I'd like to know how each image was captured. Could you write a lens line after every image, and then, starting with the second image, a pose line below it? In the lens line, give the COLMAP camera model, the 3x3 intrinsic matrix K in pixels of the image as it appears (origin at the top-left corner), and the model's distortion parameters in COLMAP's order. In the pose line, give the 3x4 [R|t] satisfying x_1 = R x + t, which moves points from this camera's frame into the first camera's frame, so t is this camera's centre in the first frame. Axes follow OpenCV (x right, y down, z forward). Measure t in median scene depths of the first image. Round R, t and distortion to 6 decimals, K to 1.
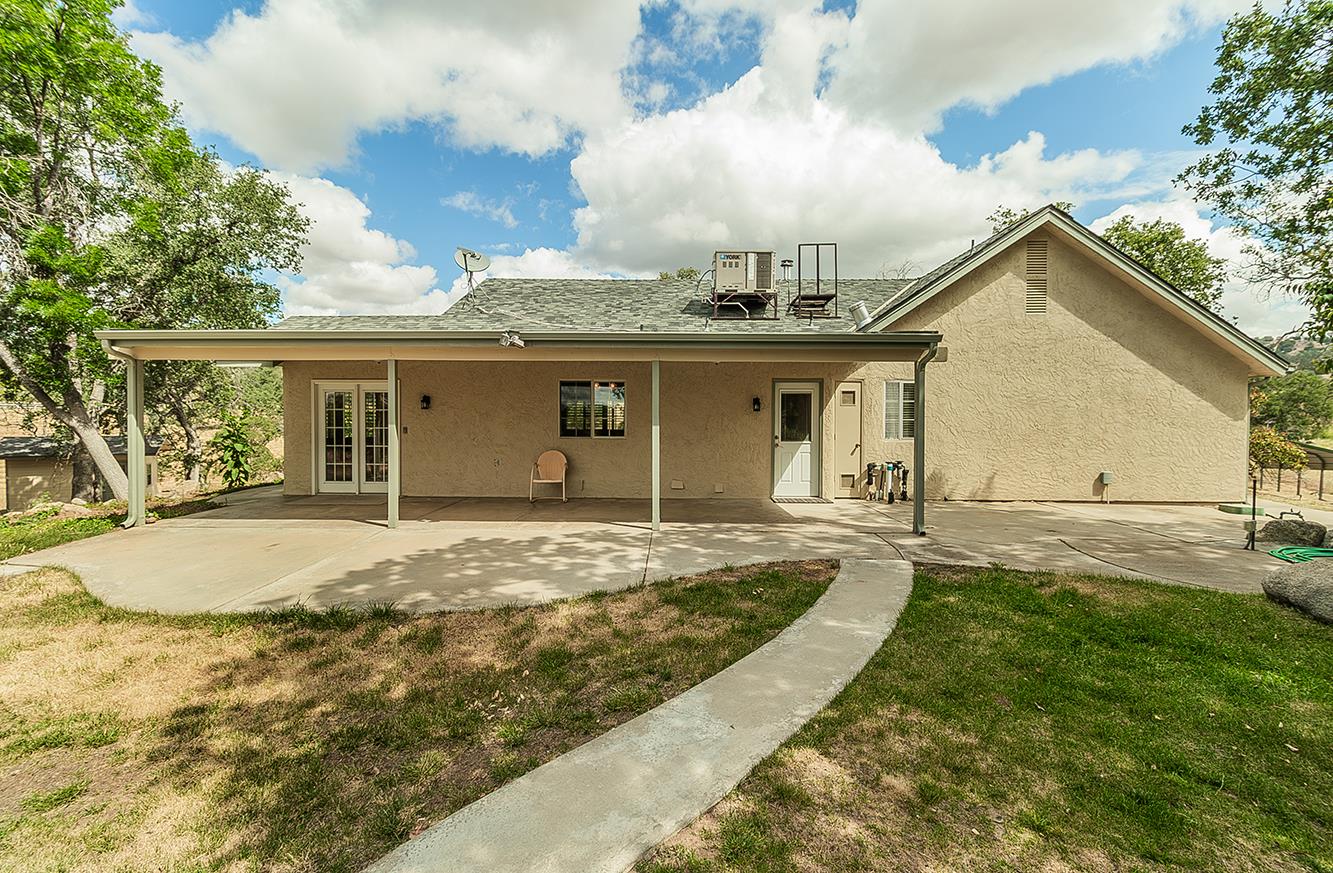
lens RADIAL K [[601.9, 0, 663.3], [0, 601.9, 434.2], [0, 0, 1]] dist [0.000837, -0.000135]
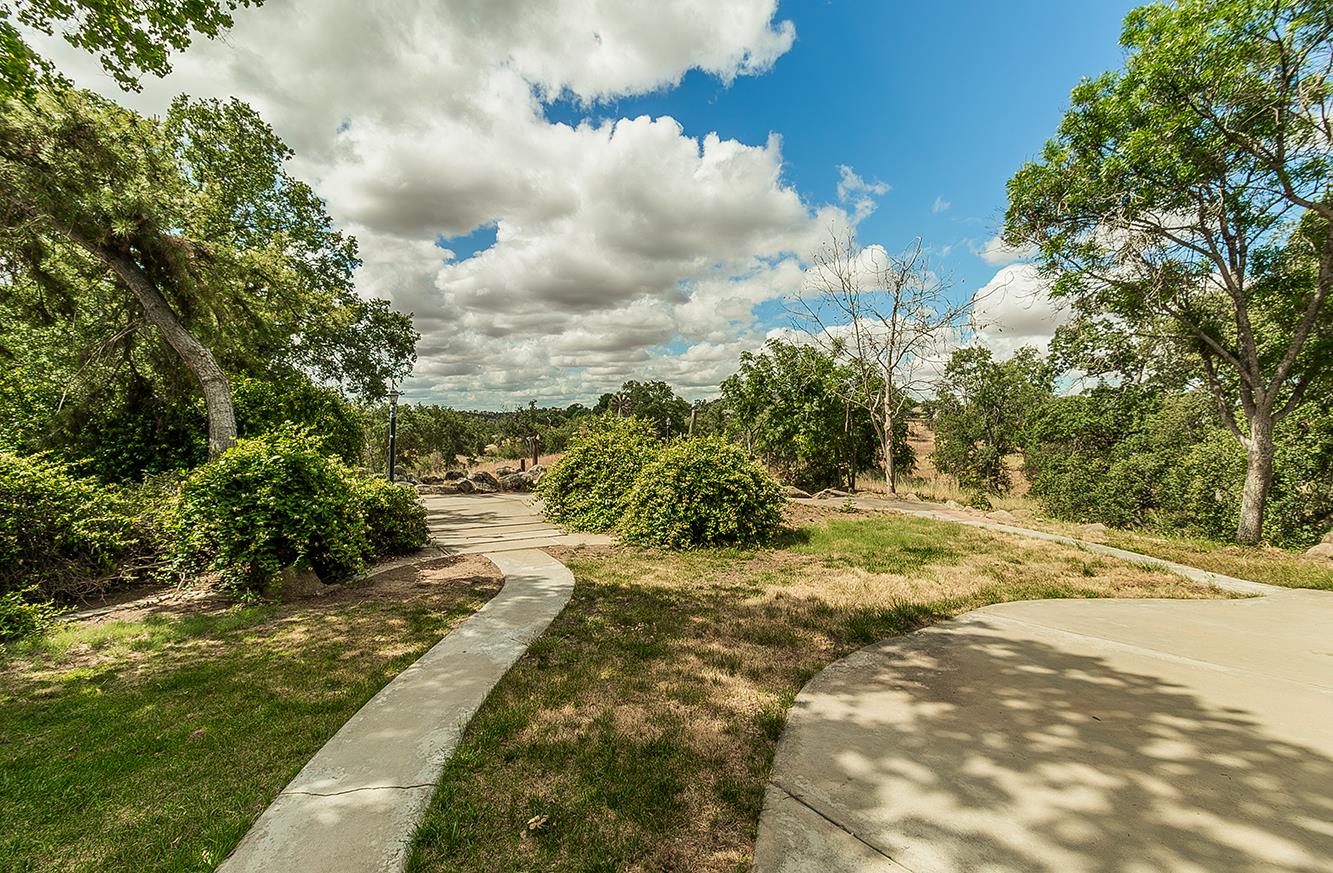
lens RADIAL K [[601.9, 0, 663.3], [0, 601.9, 434.2], [0, 0, 1]] dist [0.000837, -0.000135]
pose [[-0.787520, 0.010942, -0.616192, 0.471108], [-0.017826, 0.999020, 0.040522, -0.076422], [0.616031, 0.042896, -0.786553, 1.825644]]
